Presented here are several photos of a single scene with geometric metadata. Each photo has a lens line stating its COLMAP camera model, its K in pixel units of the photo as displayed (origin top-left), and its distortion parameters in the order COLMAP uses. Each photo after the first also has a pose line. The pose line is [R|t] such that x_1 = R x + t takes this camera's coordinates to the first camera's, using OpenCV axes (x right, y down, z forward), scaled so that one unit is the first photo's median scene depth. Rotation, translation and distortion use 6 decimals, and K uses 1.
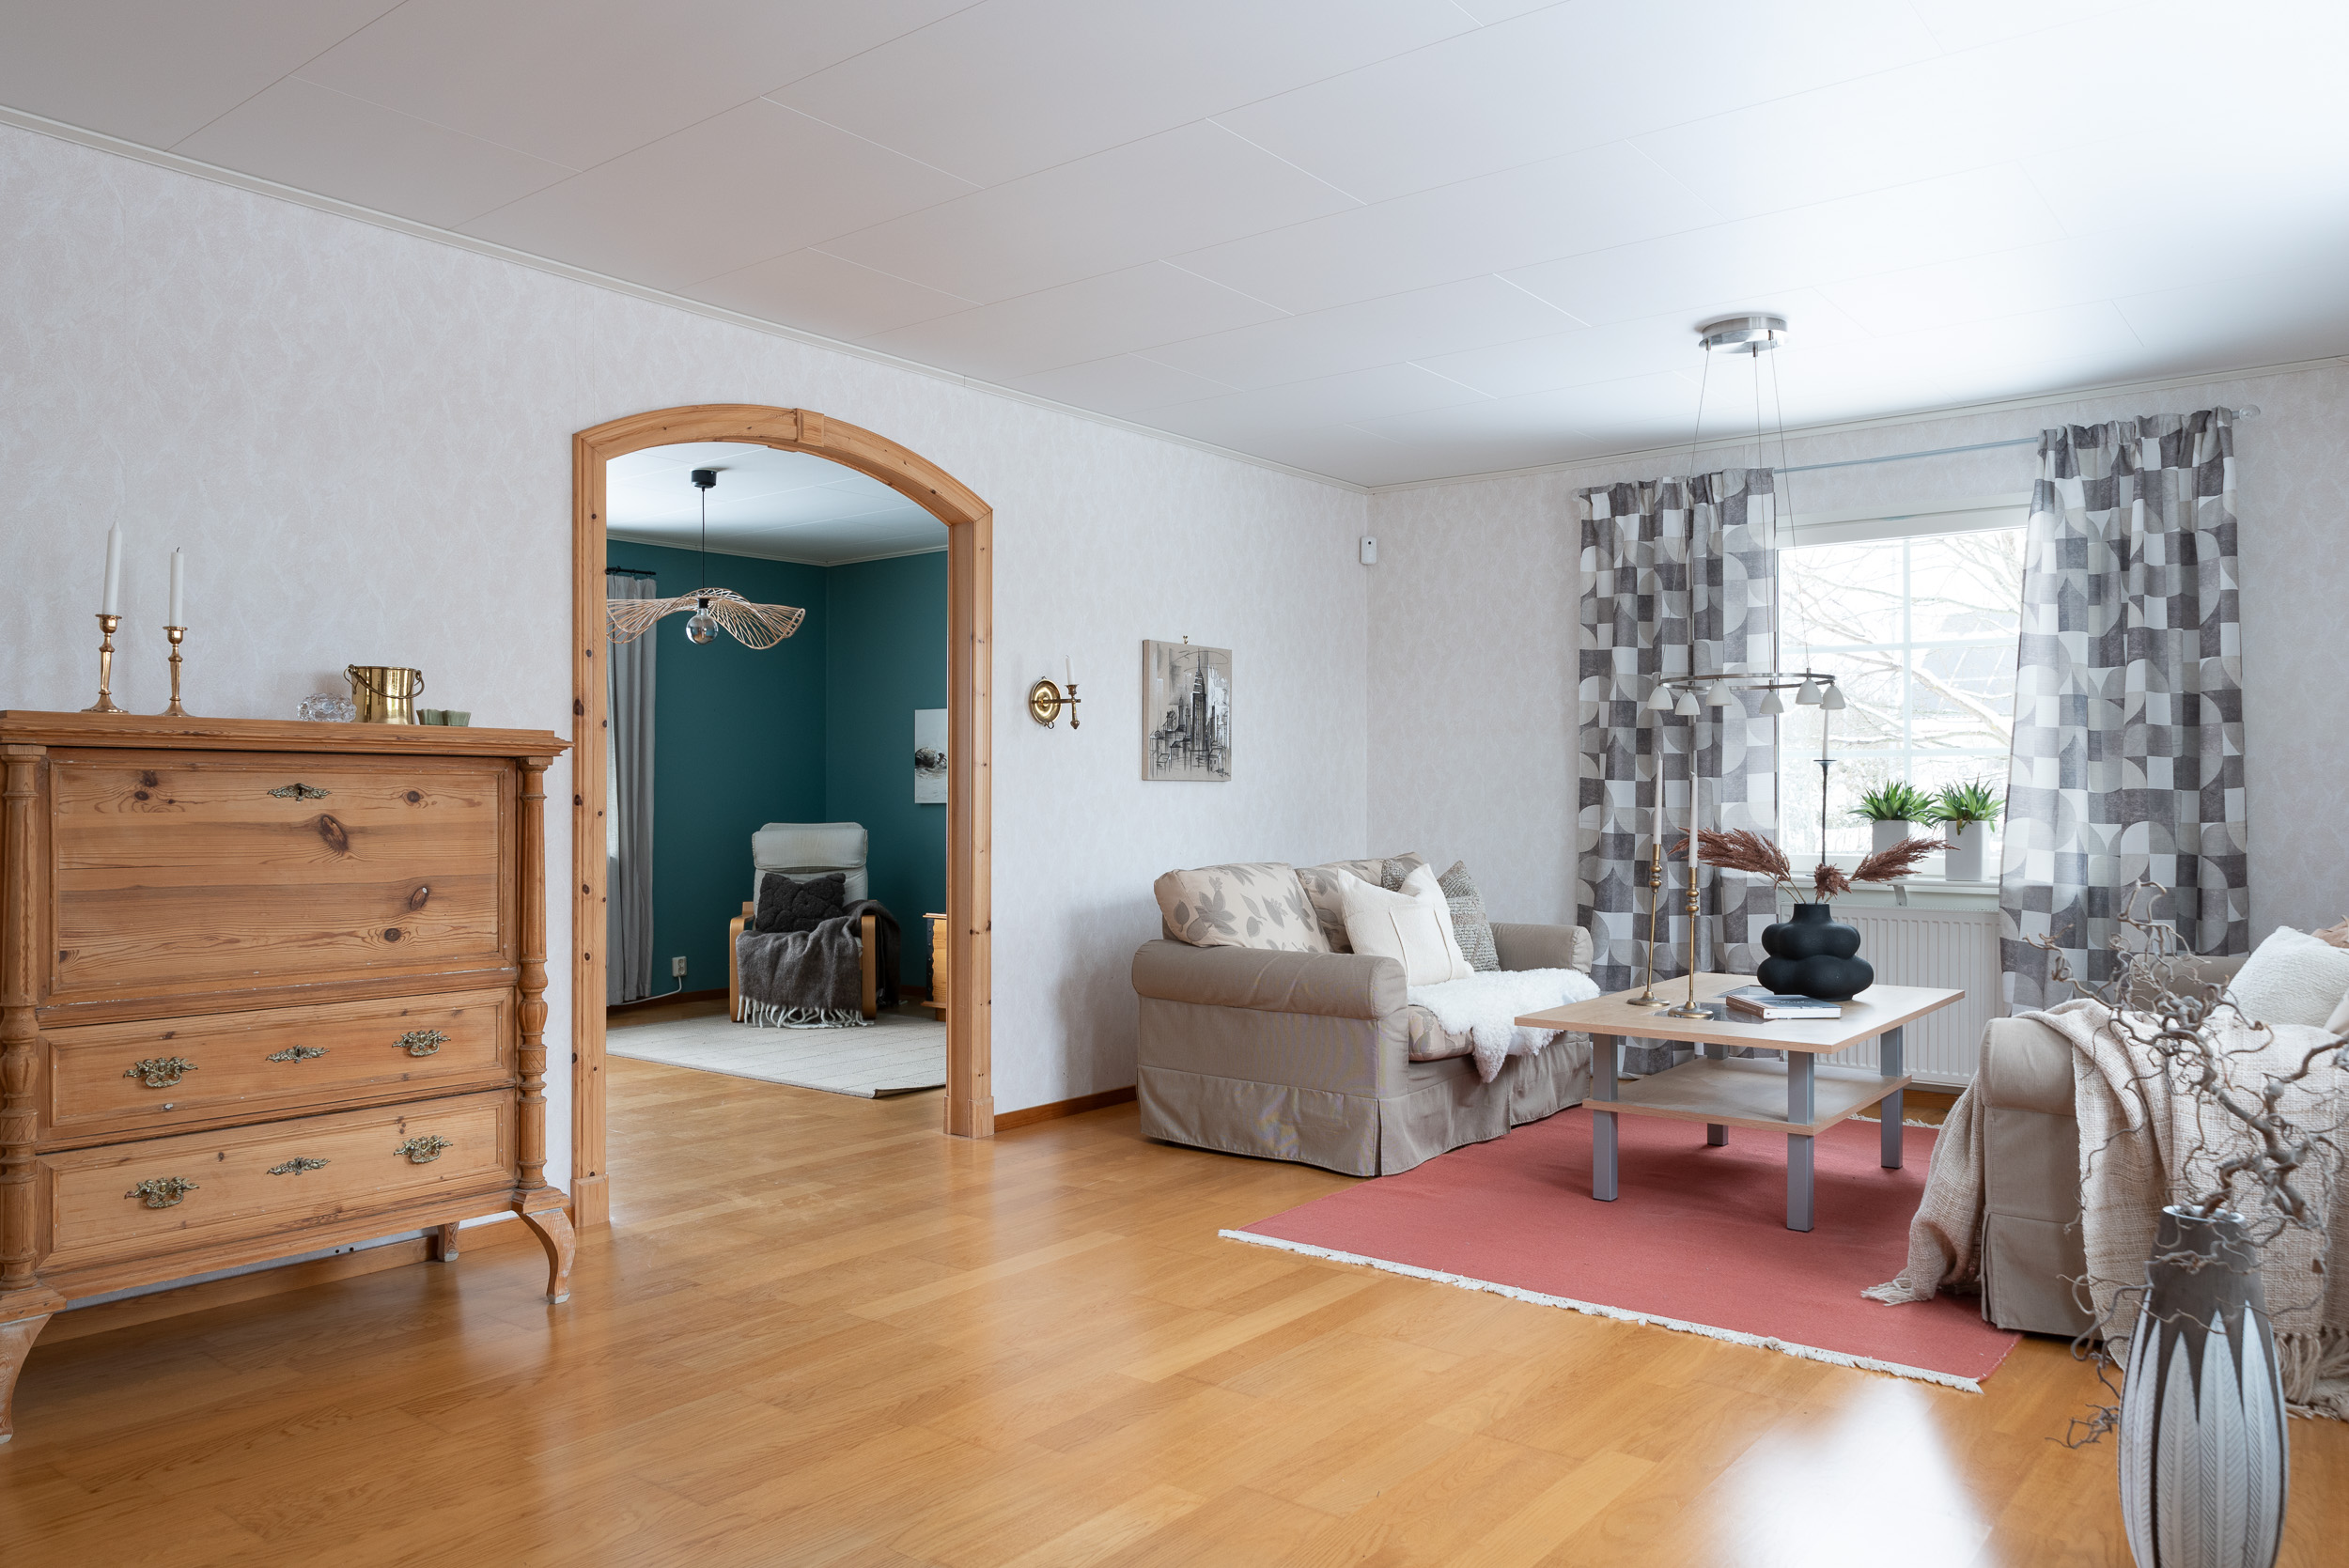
lens RADIAL K [[1761.6, 0, 1180.6], [0, 1761.6, 790.2], [0, 0, 1]] dist [-0.010995, -0.000732]
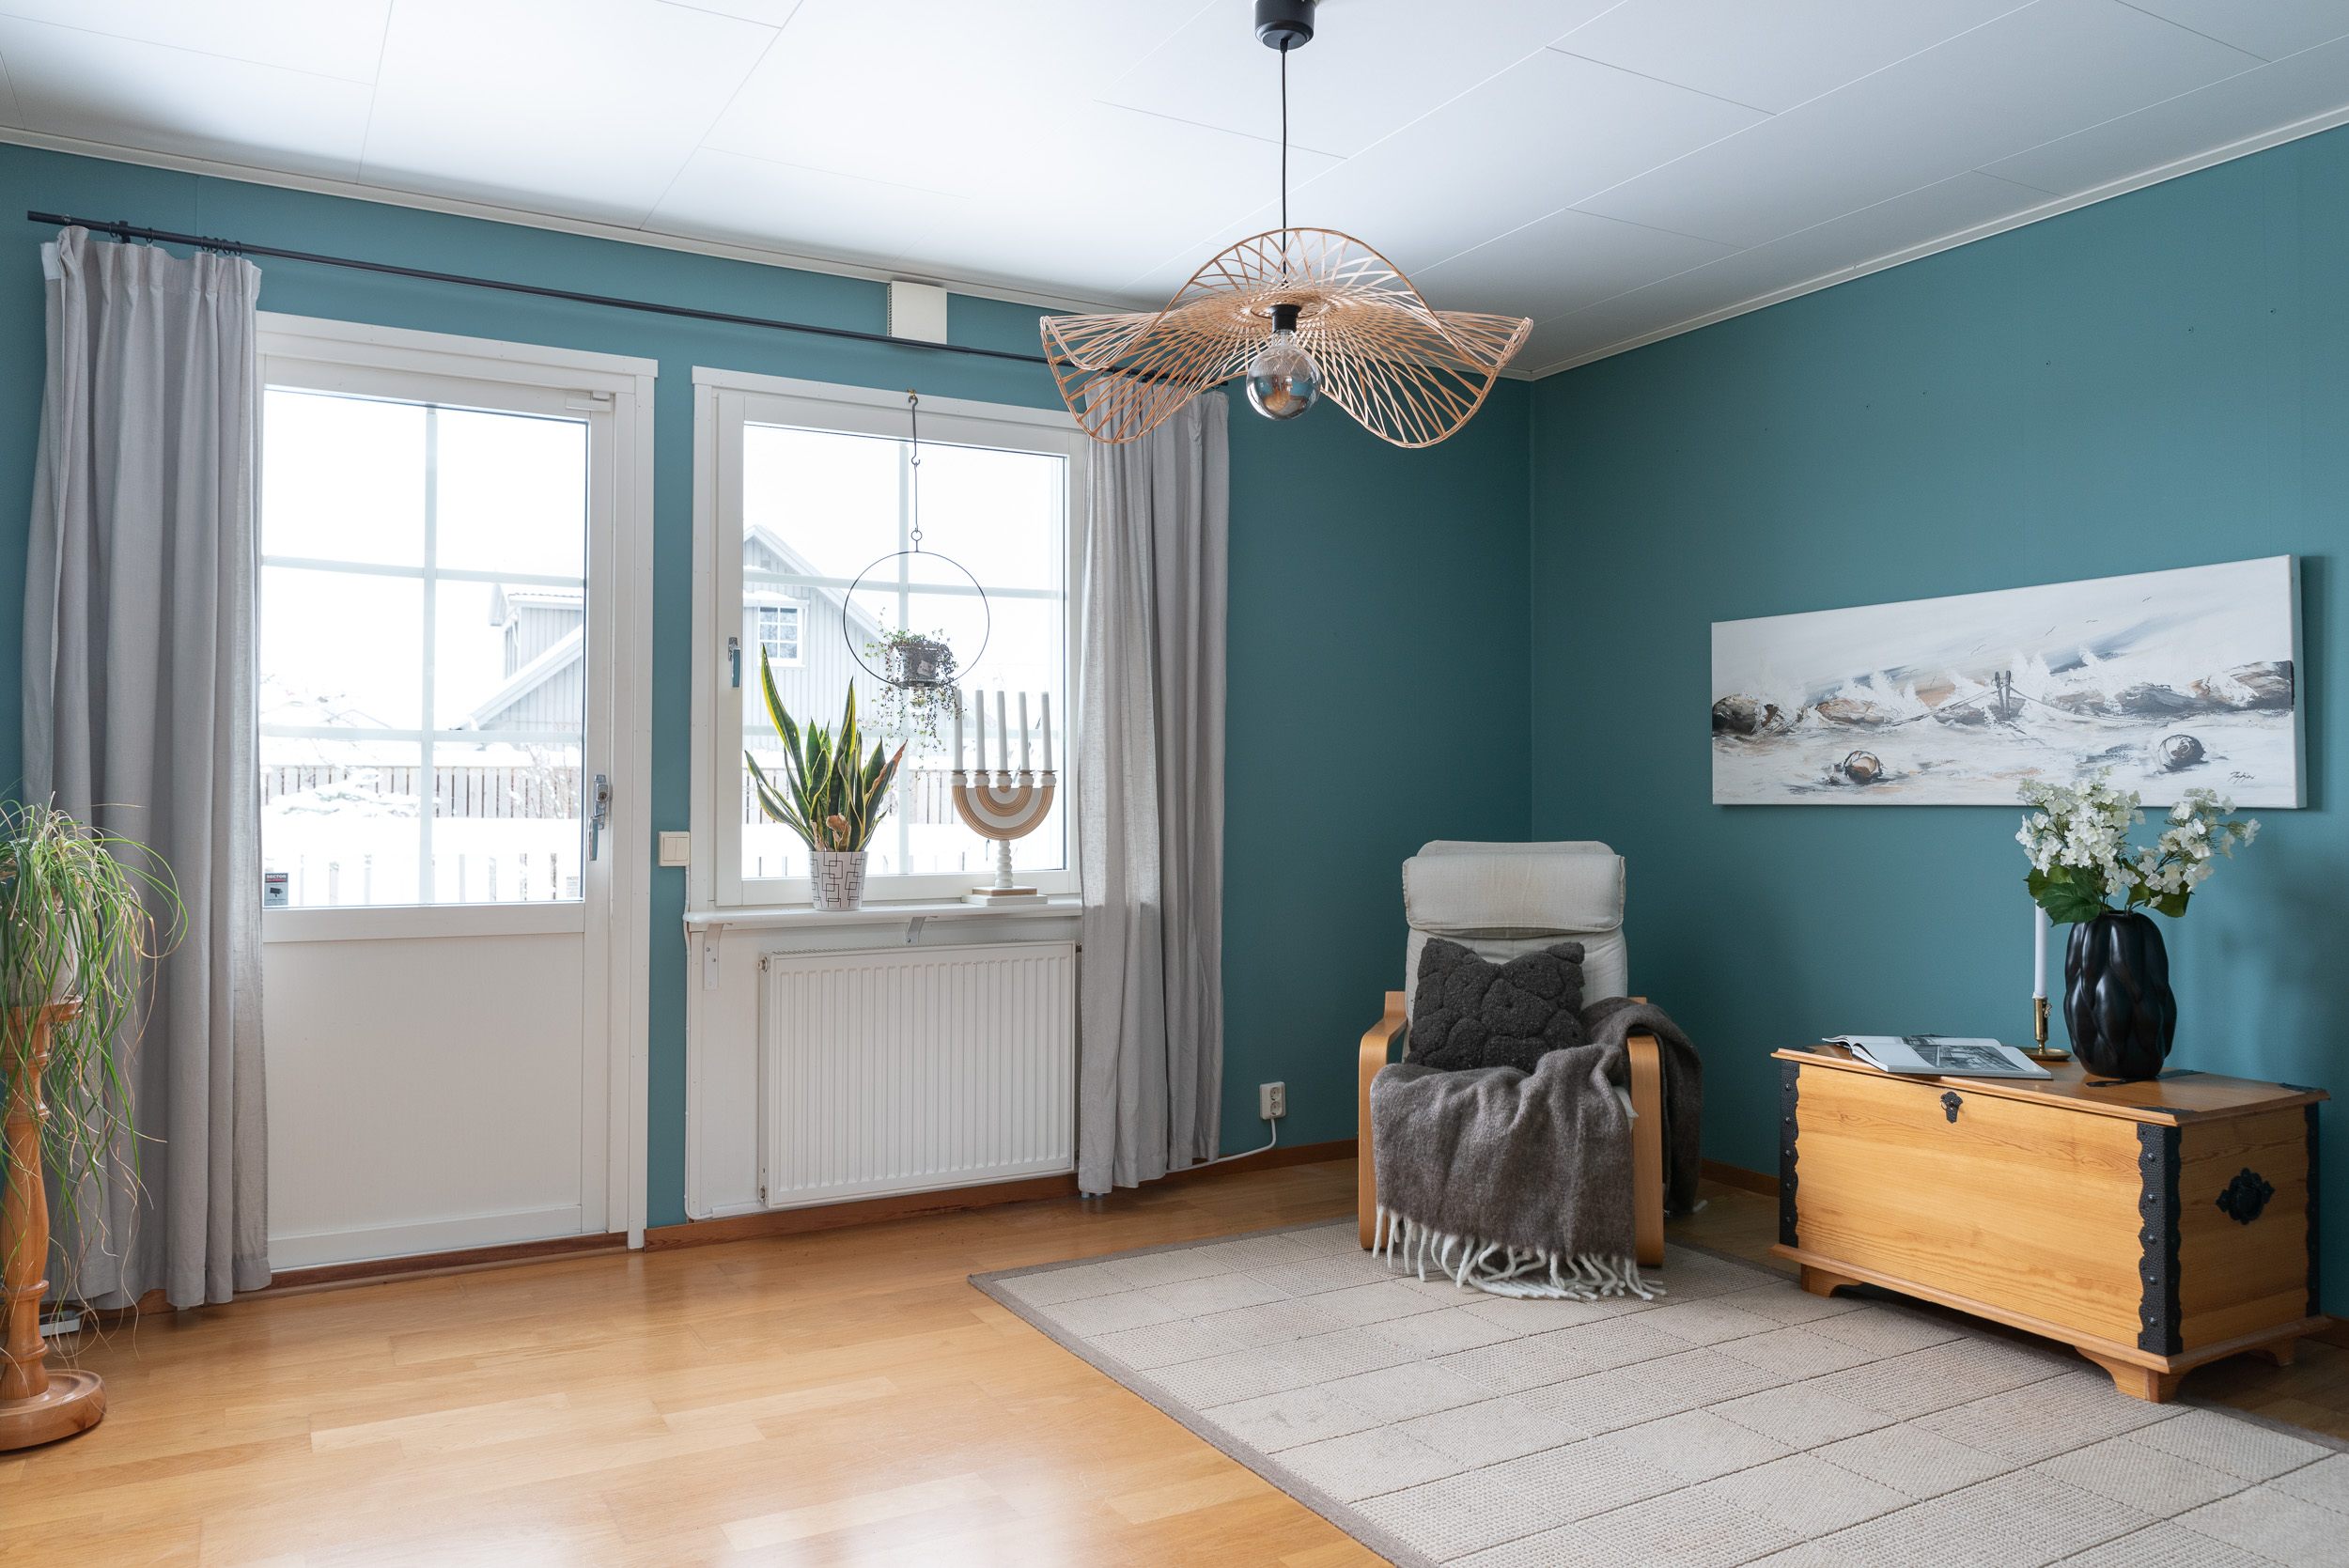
lens RADIAL K [[1761.6, 0, 1177.1], [0, 1761.6, 783.1], [0, 0, 1]] dist [-0.010995, -0.000732]
pose [[0.934119, -0.000330, -0.356961, -0.125420], [0.000190, 1.000000, -0.000425, 0.001650], [0.356961, 0.000329, 0.934119, 0.512653]]
